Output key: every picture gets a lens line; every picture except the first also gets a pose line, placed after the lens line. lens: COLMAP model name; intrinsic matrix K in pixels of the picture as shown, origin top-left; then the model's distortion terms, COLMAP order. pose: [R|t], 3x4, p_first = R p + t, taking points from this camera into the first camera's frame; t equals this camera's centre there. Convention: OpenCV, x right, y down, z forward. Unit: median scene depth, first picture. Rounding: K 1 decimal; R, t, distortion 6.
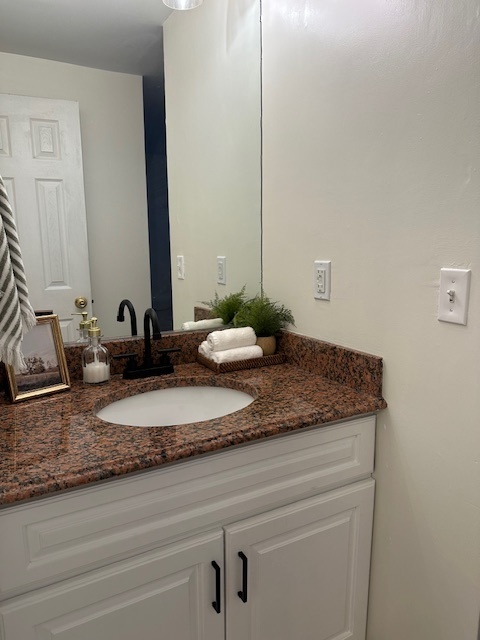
lens RADIAL K [[448.4, 0, 236.2], [0, 448.4, 319.0], [0, 0, 1]] dist [0.106980, -0.142530]
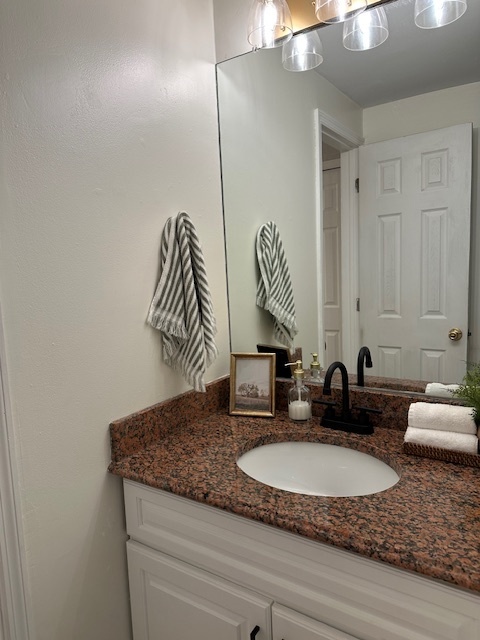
lens RADIAL K [[448.4, 0, 236.2], [0, 448.4, 319.0], [0, 0, 1]] dist [0.106980, -0.142530]
pose [[0.471388, 0.100283, -0.876206, 0.562087], [-0.111107, 0.992351, 0.053802, -0.145396], [0.874899, 0.071991, 0.478925, 0.320087]]
